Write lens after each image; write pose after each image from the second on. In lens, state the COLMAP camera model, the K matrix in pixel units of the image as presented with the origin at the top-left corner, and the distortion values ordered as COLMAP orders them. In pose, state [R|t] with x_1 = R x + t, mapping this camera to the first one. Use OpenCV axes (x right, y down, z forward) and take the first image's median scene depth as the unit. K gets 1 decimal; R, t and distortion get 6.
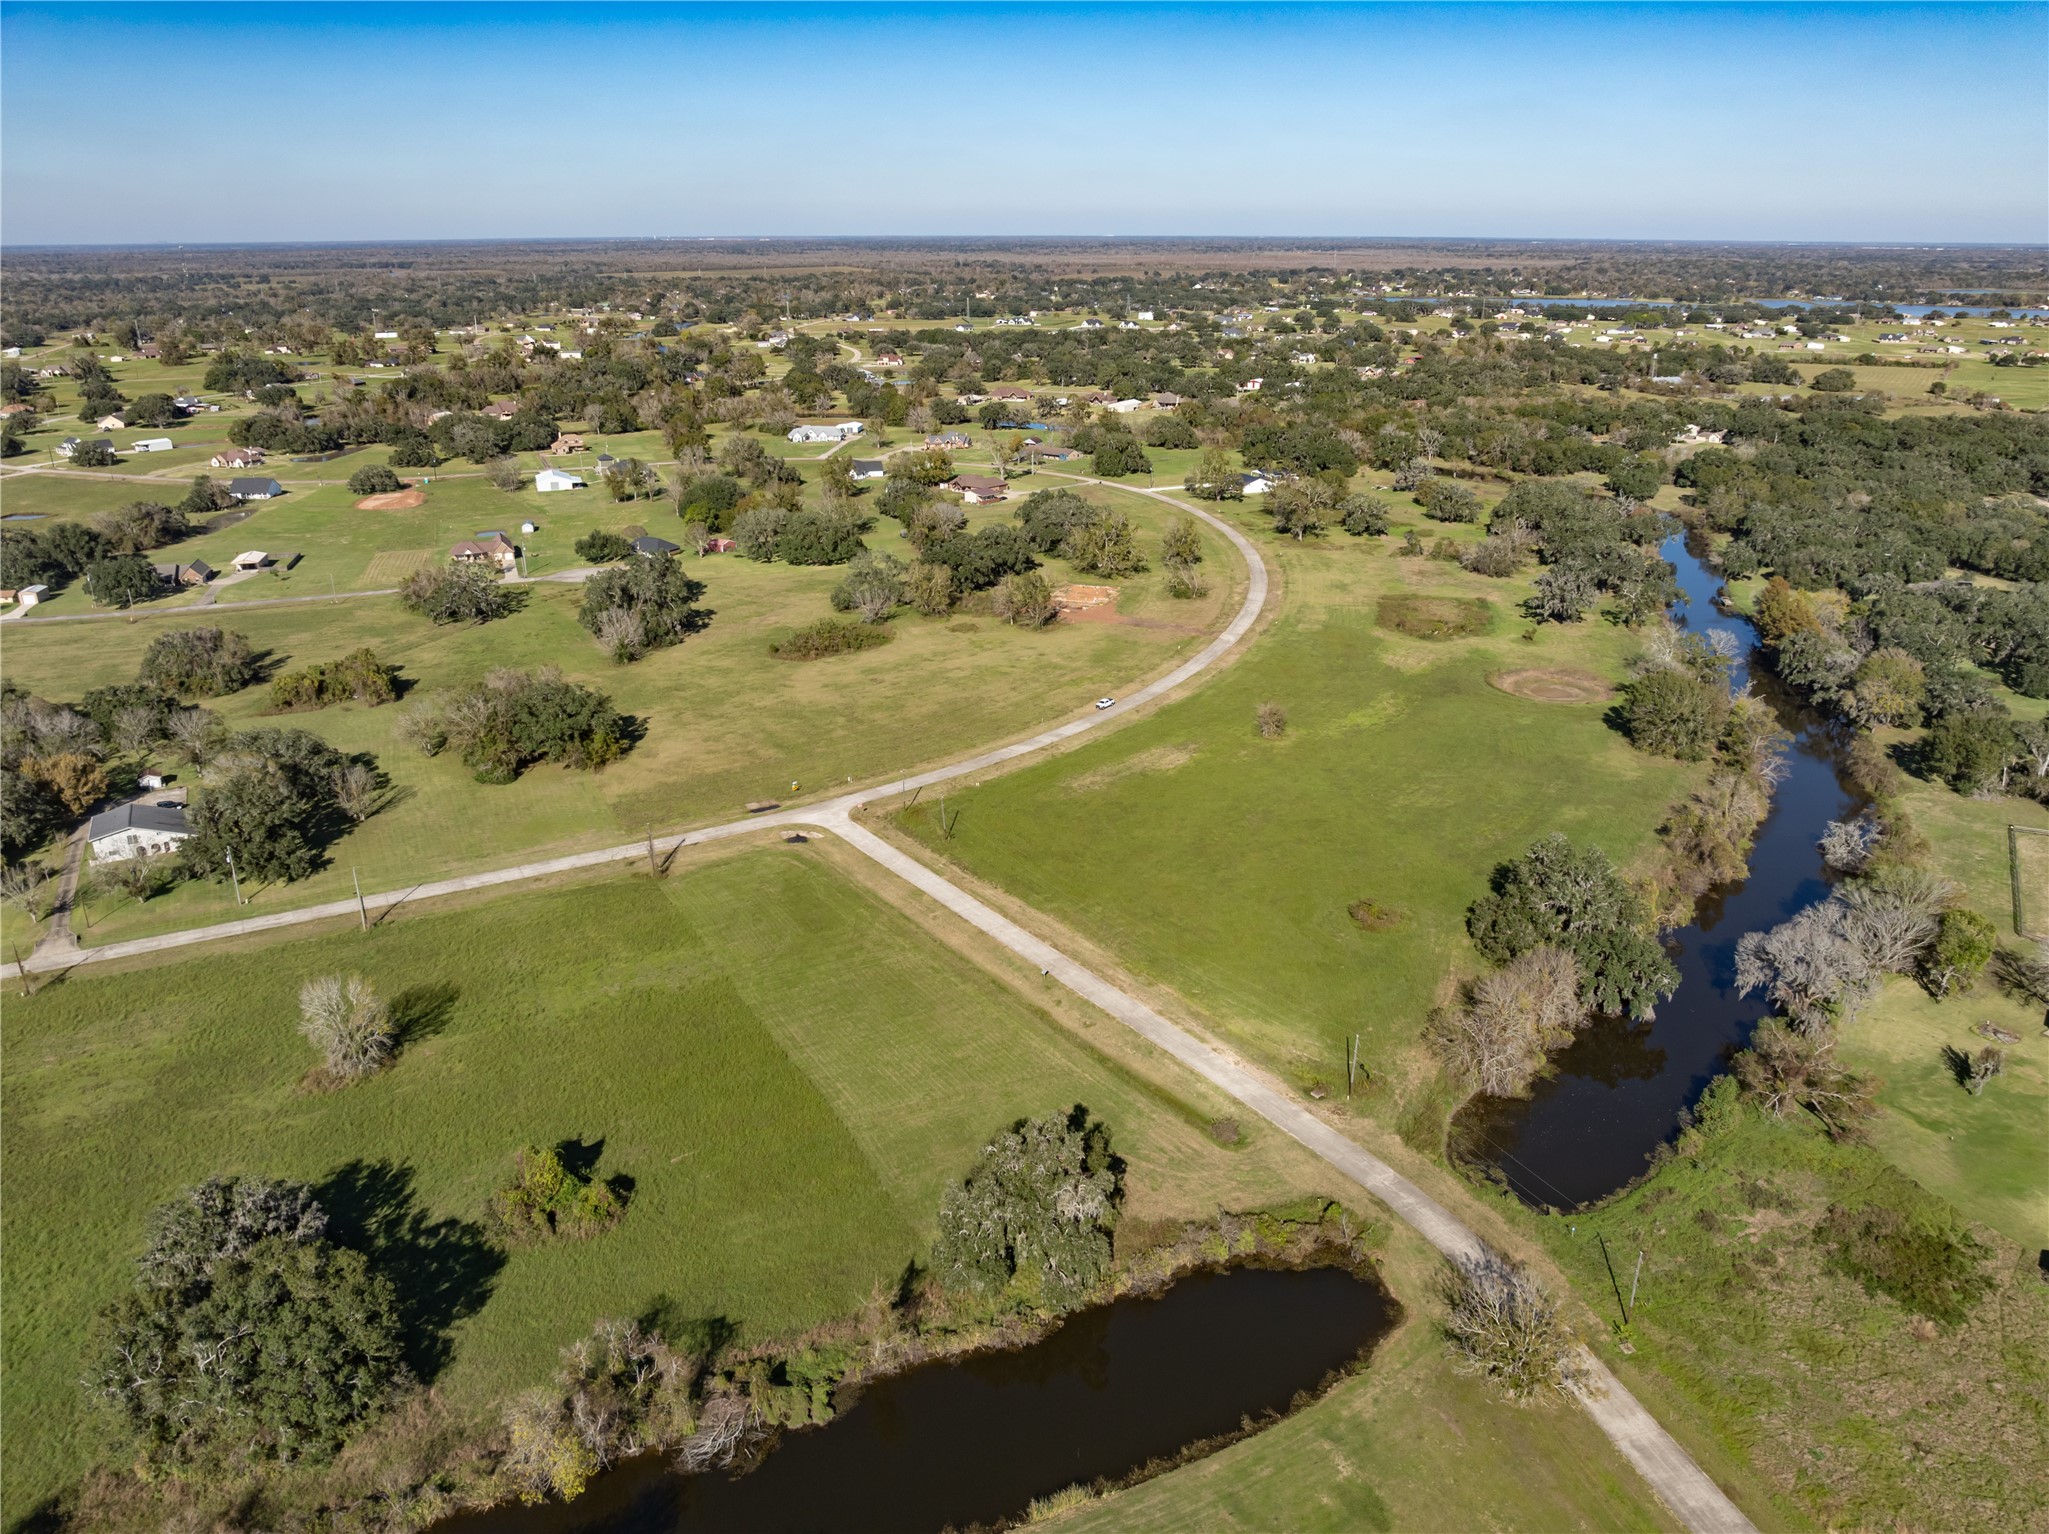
lens RADIAL K [[1438.1, 0, 1022.5], [0, 1438.1, 764.1], [0, 0, 1]] dist [-0.046597, 0.015452]
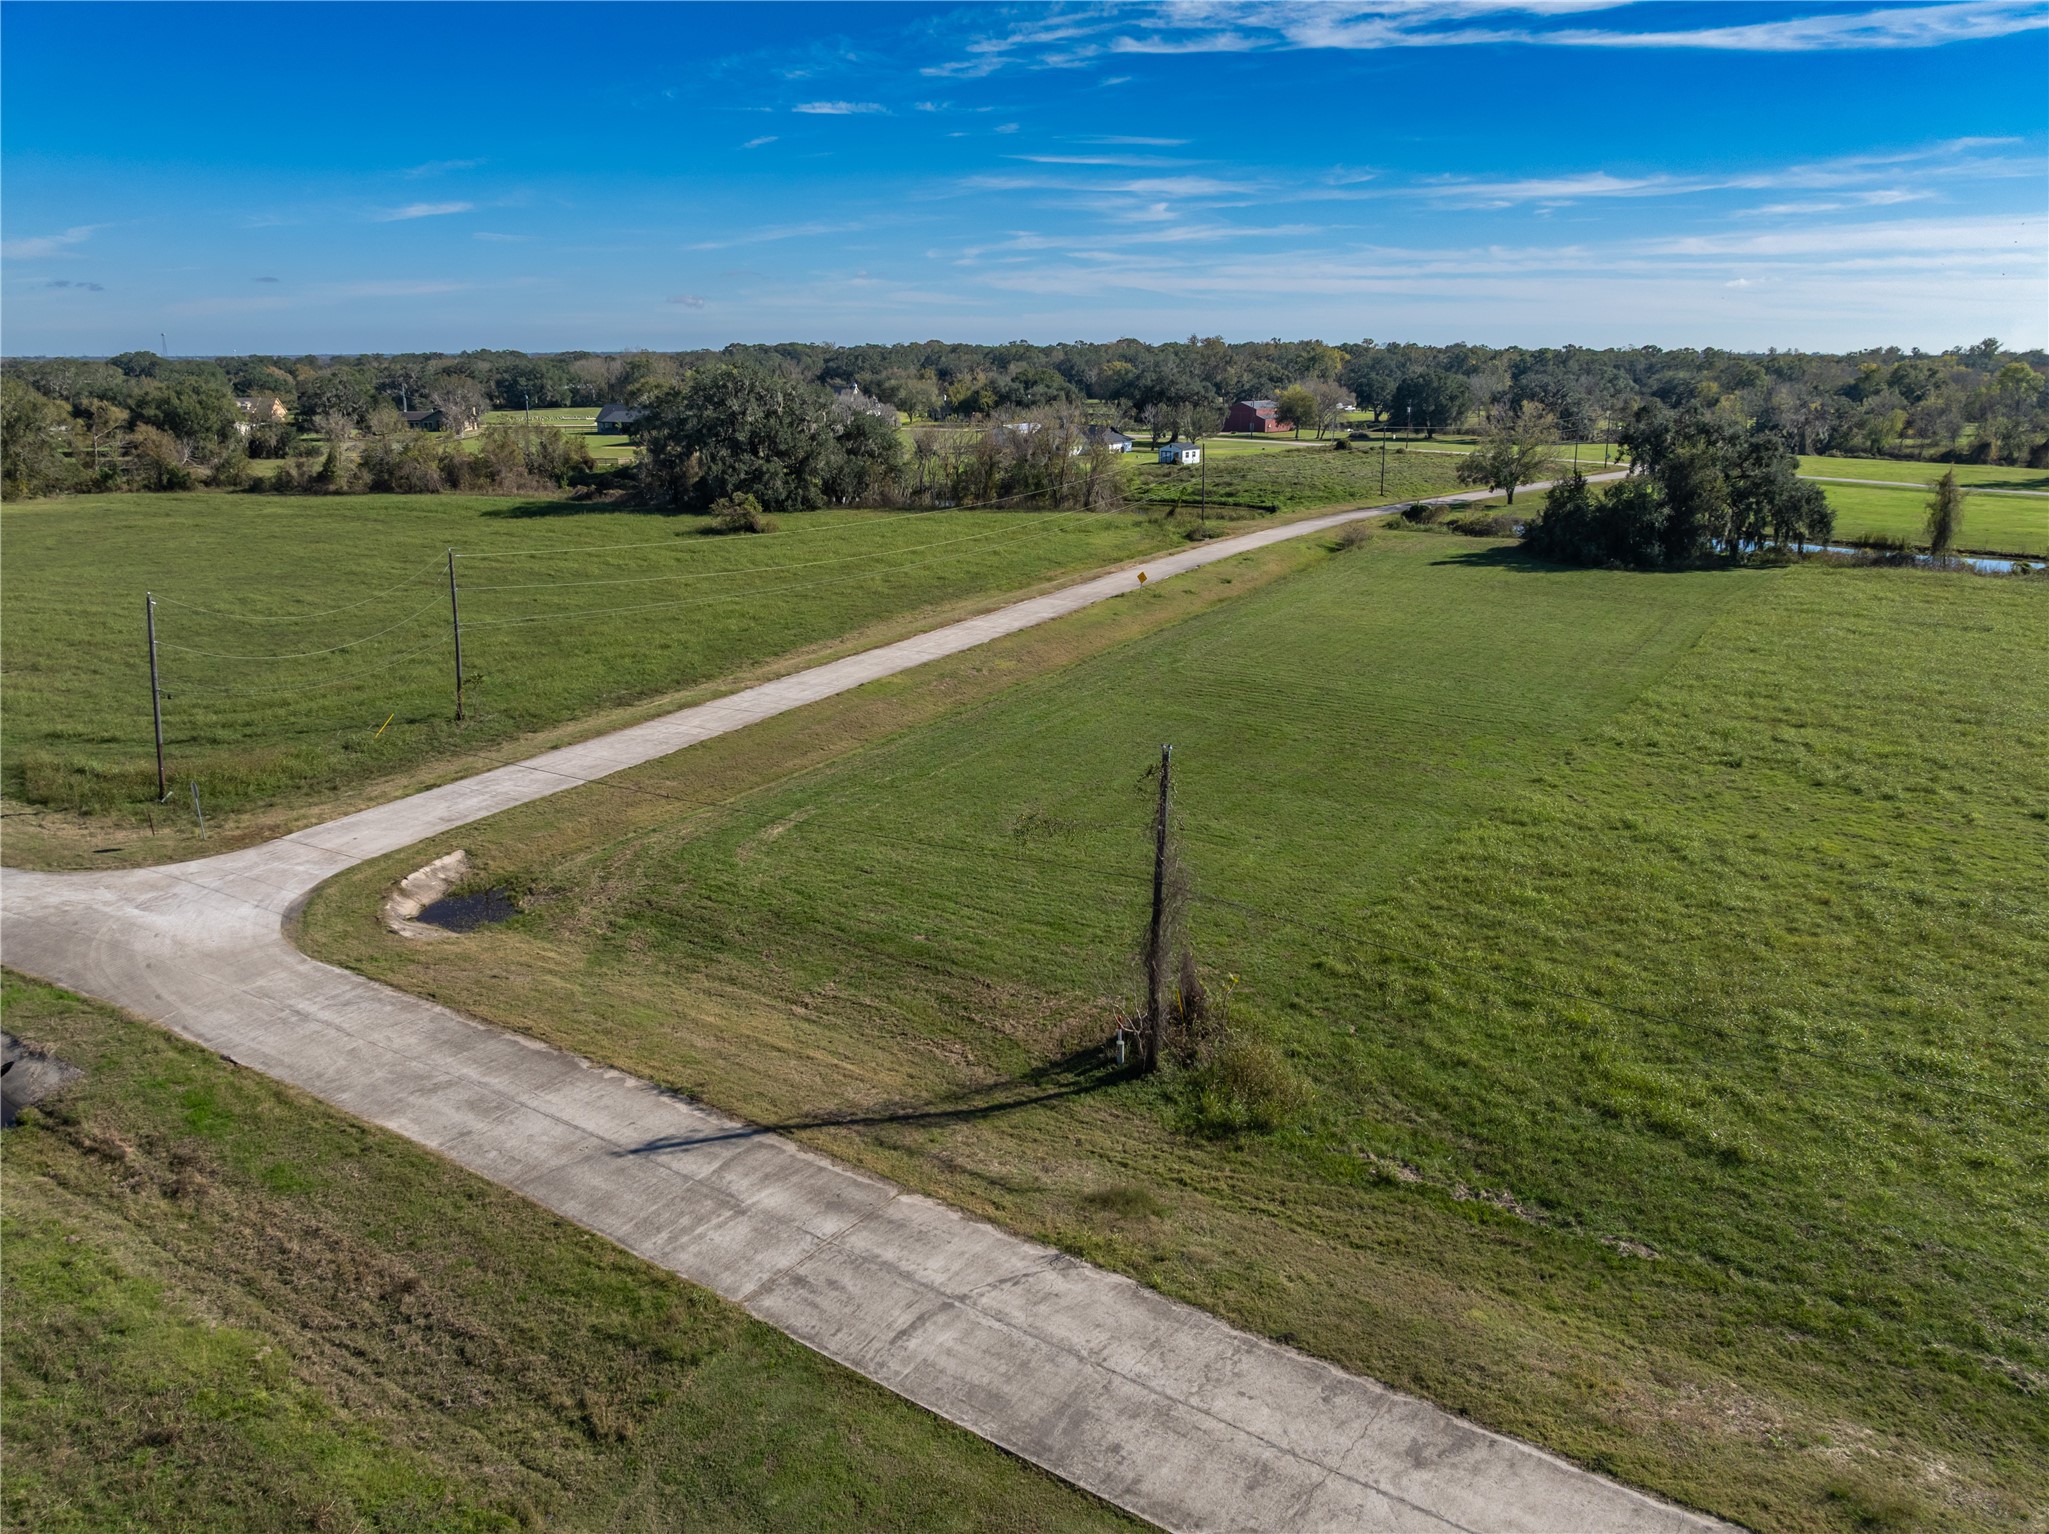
lens RADIAL K [[1441.5, 0, 1043.1], [0, 1441.5, 753.2], [0, 0, 1]] dist [-0.046510, 0.015746]
pose [[-0.447155, -0.239386, 0.861828, -0.443032], [0.315354, 0.859458, 0.402347, -0.026536], [-0.837021, 0.451693, -0.308819, 1.215428]]
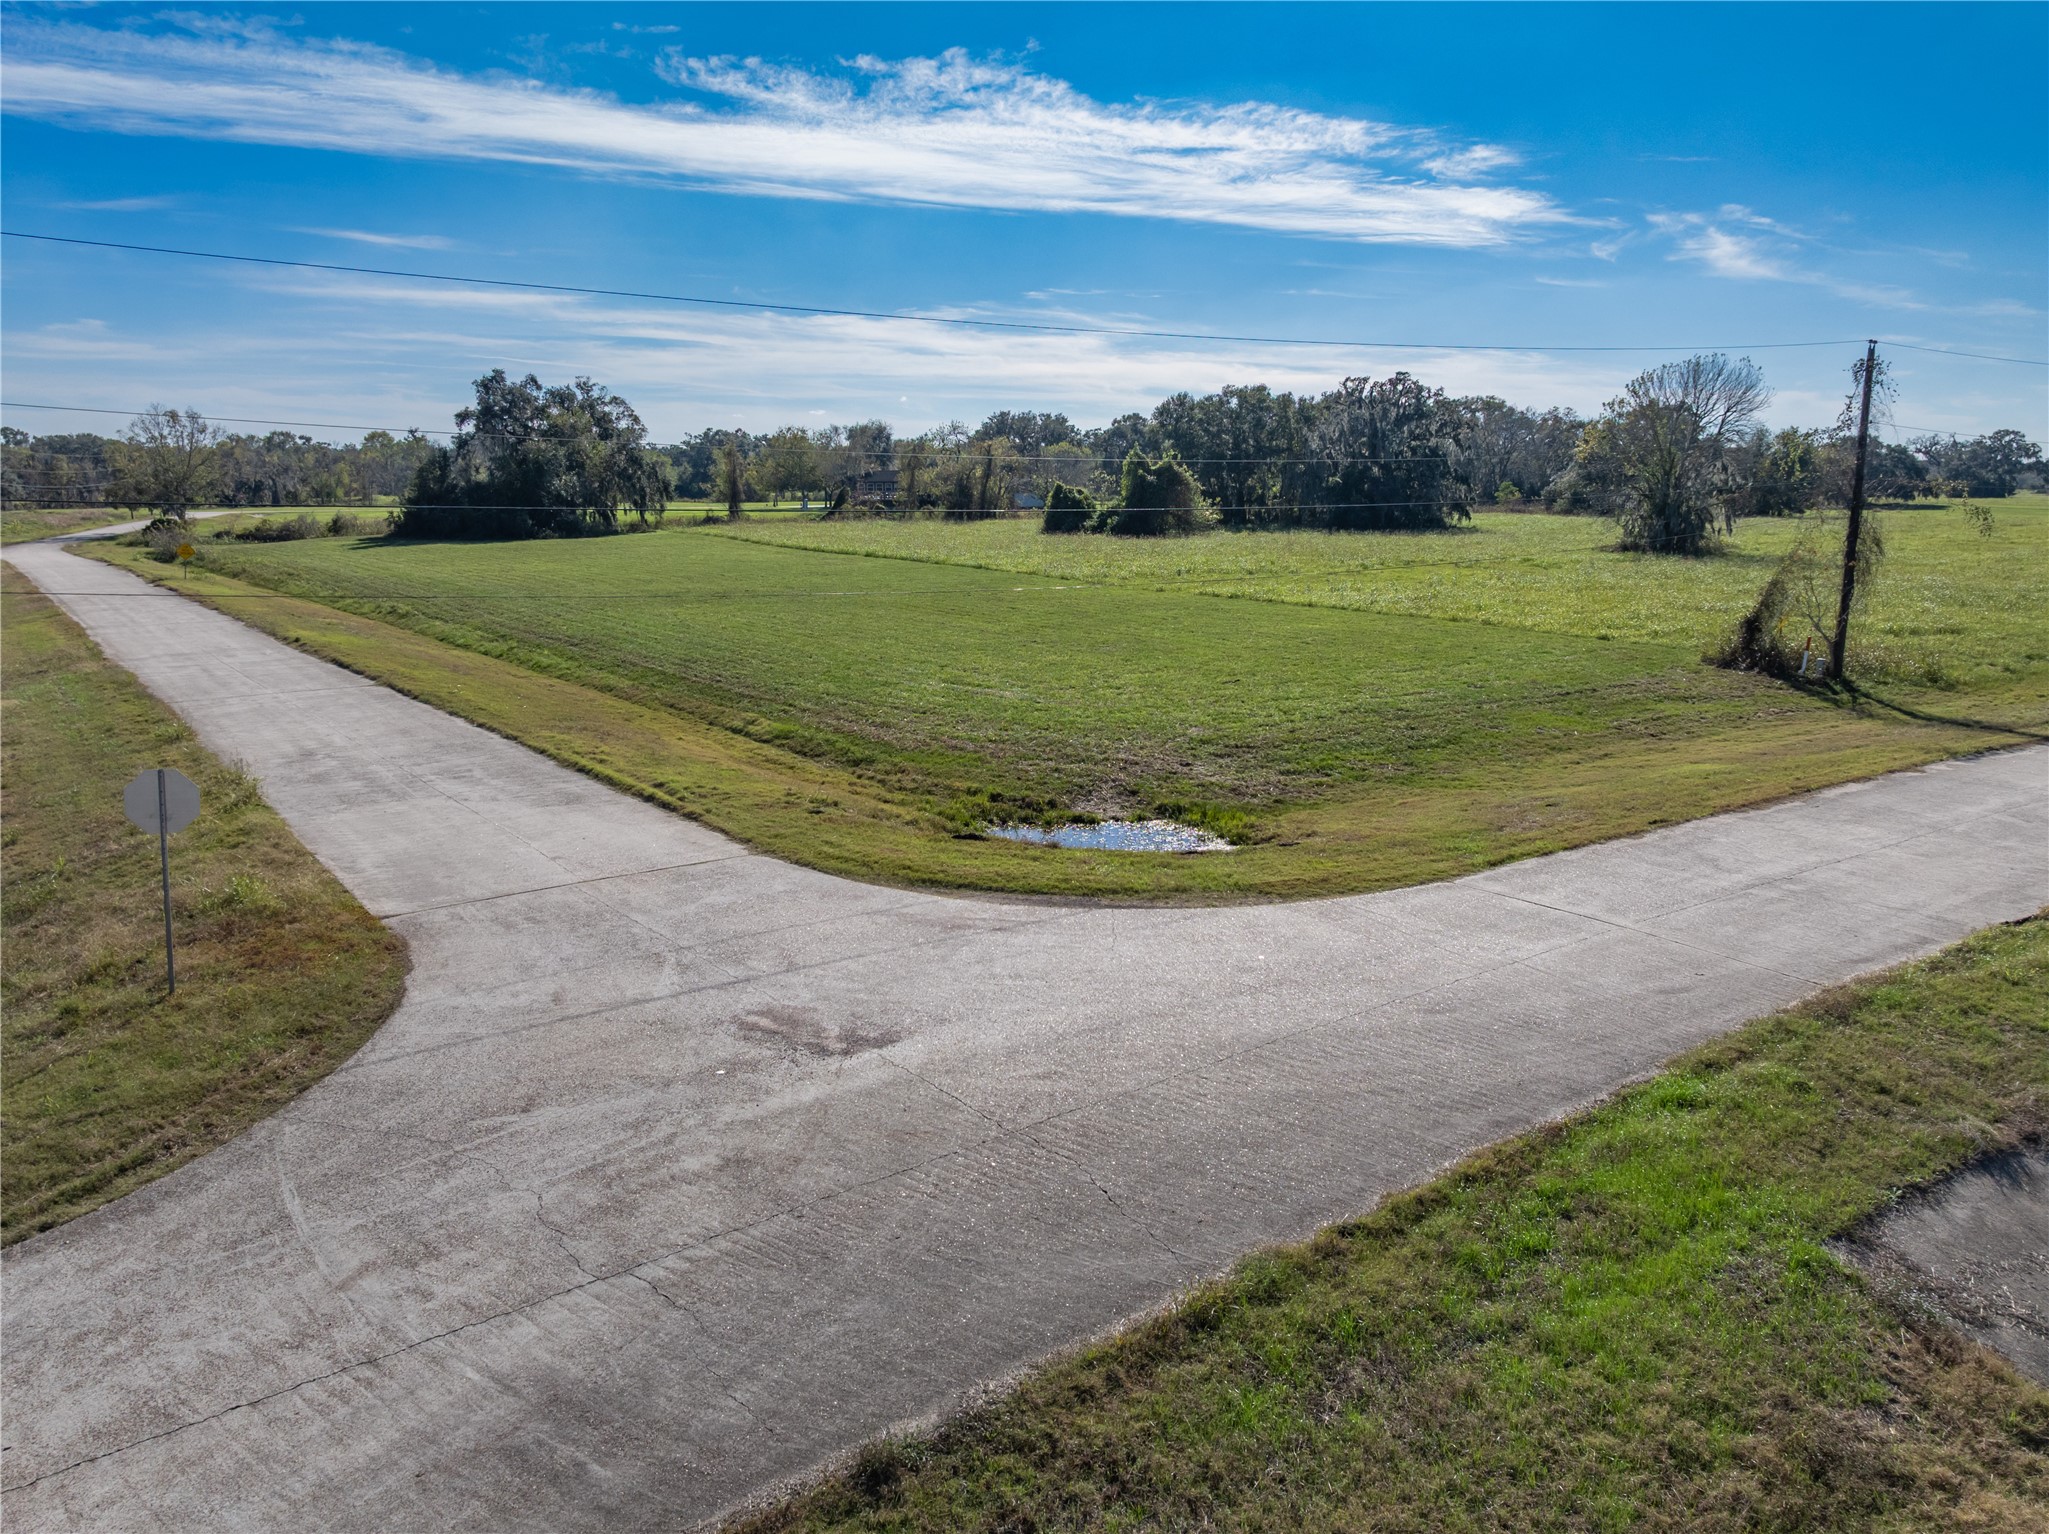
lens RADIAL K [[1438.1, 0, 1030.9], [0, 1438.1, 769.5], [0, 0, 1]] dist [-0.046597, 0.015452]
pose [[-0.999302, 0.009991, -0.036002, -0.184114], [-0.010746, 0.846022, 0.533039, -0.002072], [0.035784, 0.533054, -0.845324, 1.328610]]
